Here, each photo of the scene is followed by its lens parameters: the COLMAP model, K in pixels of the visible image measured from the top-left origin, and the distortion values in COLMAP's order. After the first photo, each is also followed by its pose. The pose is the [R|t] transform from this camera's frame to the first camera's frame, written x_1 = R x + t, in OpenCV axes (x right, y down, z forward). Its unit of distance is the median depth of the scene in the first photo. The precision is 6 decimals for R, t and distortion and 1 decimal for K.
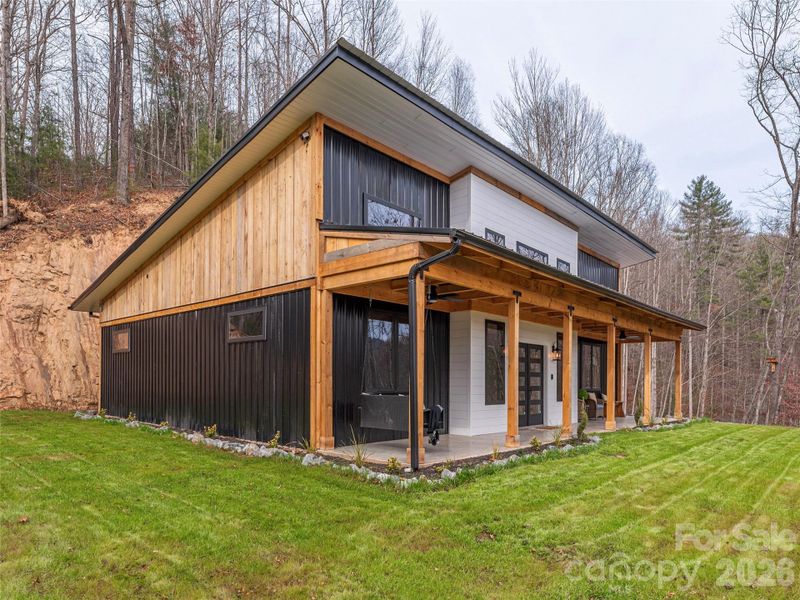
lens RADIAL K [[494.4, 0, 370.5], [0, 494.4, 367.9], [0, 0, 1]] dist [-0.001074, 0.000992]
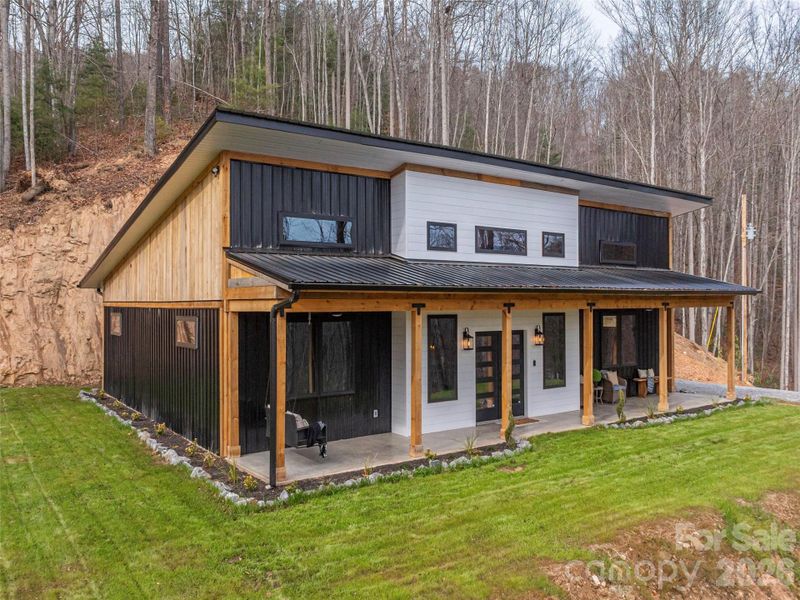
lens RADIAL K [[634.6, 0, 399.8], [0, 634.6, 273.8], [0, 0, 1]] dist [-0.024667, -0.011476]
pose [[0.984776, -0.023805, -0.172191, 0.395077], [0.020365, 0.999557, -0.021716, -0.153524], [0.172632, 0.017879, 0.984824, -0.245395]]
